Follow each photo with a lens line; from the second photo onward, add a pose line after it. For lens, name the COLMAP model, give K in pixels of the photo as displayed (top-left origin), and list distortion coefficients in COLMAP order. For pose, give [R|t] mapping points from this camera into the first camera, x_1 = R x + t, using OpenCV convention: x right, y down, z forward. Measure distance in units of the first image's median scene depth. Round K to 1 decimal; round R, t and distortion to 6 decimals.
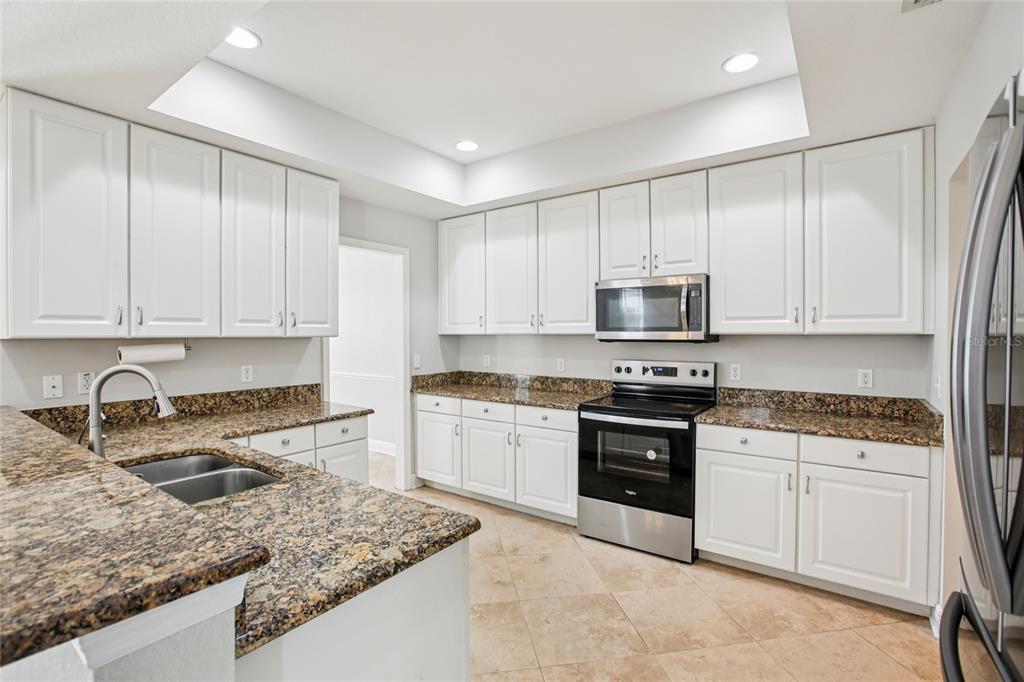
lens RADIAL K [[468.6, 0, 510.9], [0, 468.6, 338.2], [0, 0, 1]] dist [-0.049790, 0.014650]
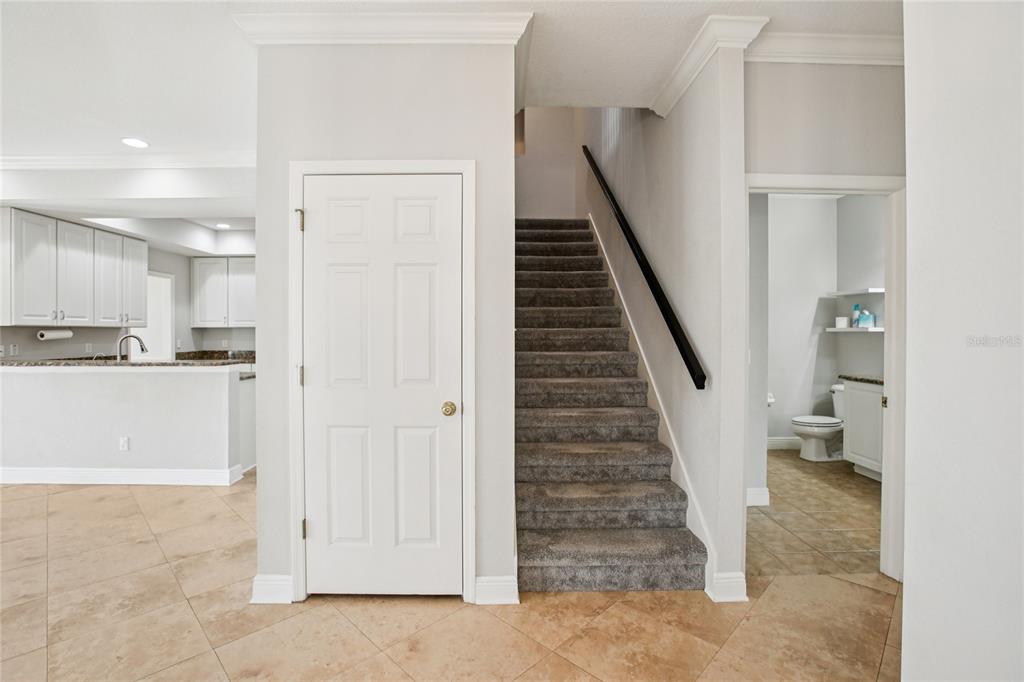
lens RADIAL K [[468.6, 0, 514.4], [0, 468.6, 335.1], [0, 0, 1]] dist [-0.049790, 0.014650]
pose [[0.799634, -0.002492, 0.600482, -0.300767], [0.005192, 0.999983, -0.002765, 0.040091], [-0.600465, 0.005329, 0.799634, -1.307048]]
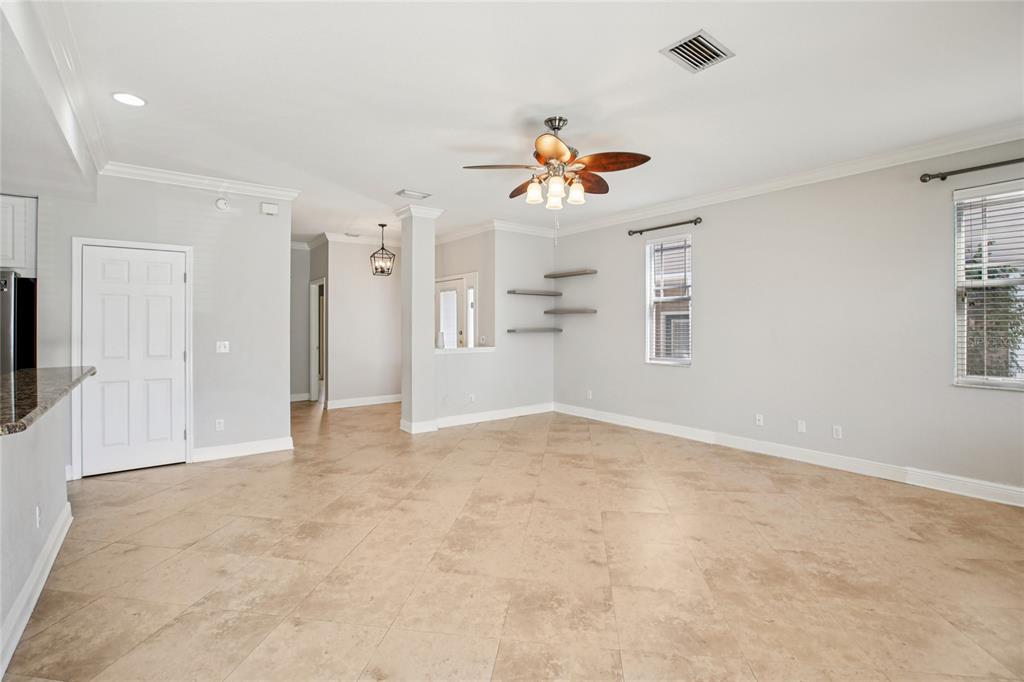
lens RADIAL K [[468.6, 0, 508.9], [0, 468.6, 323.8], [0, 0, 1]] dist [-0.049790, 0.014650]
pose [[-0.957593, 0.005795, 0.288066, -1.398130], [0.008635, 0.999926, 0.008591, 0.010222], [-0.287995, 0.010714, -0.957572, 0.855757]]
